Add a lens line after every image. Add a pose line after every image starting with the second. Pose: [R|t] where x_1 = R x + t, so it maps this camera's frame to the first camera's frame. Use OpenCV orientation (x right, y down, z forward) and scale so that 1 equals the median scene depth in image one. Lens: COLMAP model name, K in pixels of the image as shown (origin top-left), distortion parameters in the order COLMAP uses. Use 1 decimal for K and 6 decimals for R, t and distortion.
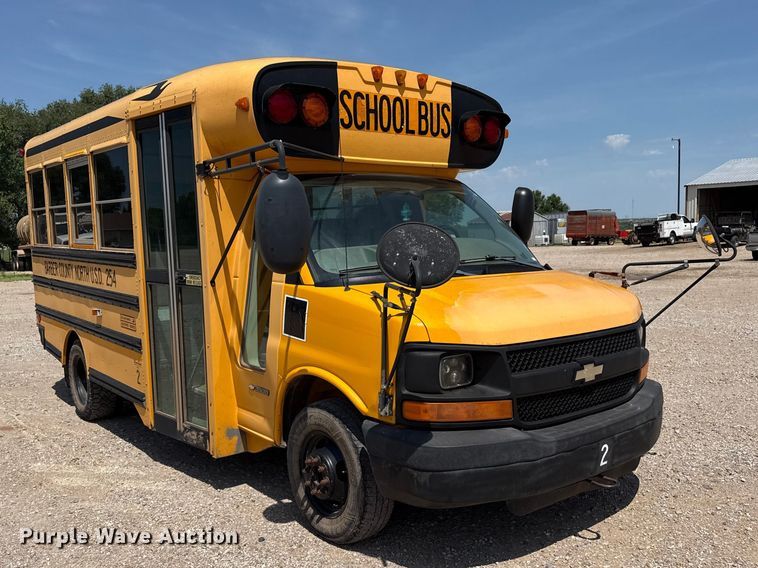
lens RADIAL K [[681.7, 0, 382.8], [0, 681.7, 309.9], [0, 0, 1]] dist [0.112269, -0.178949]
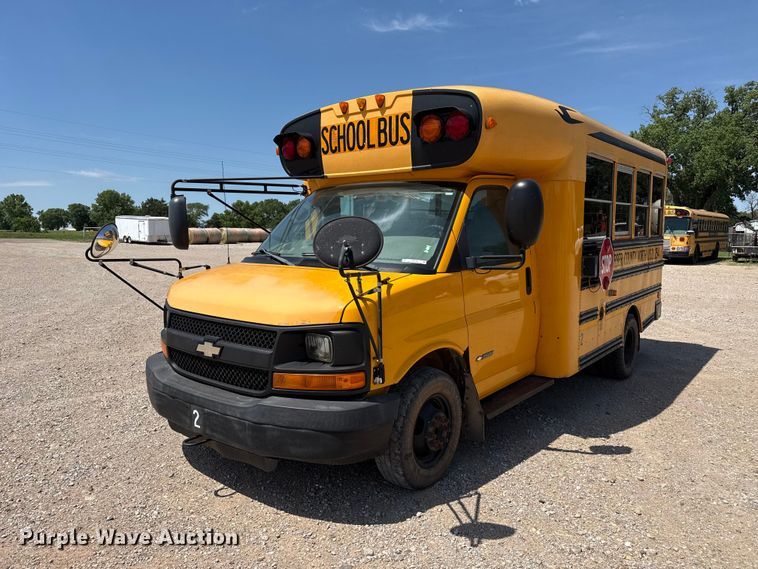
lens RADIAL K [[531.8, 0, 381.1], [0, 531.8, 280.7], [0, 0, 1]] dist [0.068888, -0.068711]
pose [[0.218168, 0.109369, -0.969763, 1.012257], [-0.116268, 0.989536, 0.085442, -0.113737], [0.968960, 0.094112, 0.228602, 0.861086]]
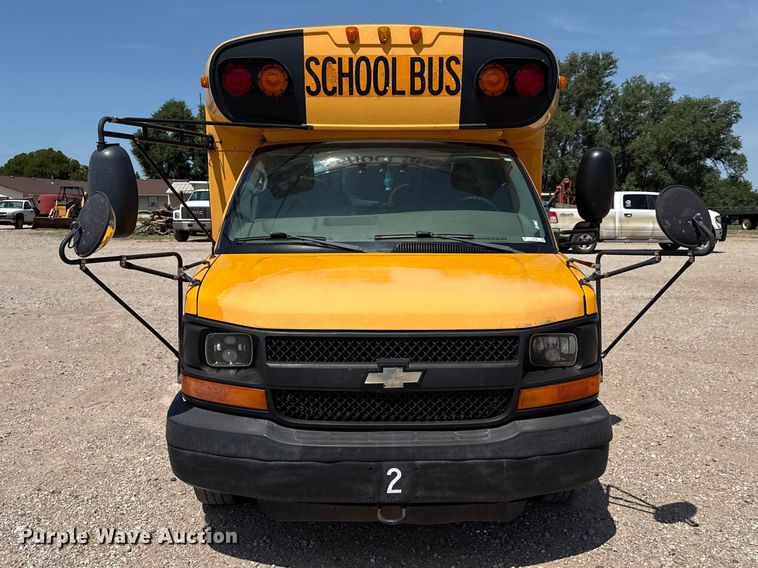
lens RADIAL K [[690.0, 0, 379.0], [0, 690.0, 284.0], [0, 0, 1]] dist [0.105382, -0.197869]
pose [[0.788034, 0.088736, -0.609204, 0.630285], [-0.081705, 0.995879, 0.039369, -0.042056], [0.610186, 0.018750, 0.792036, 0.268419]]
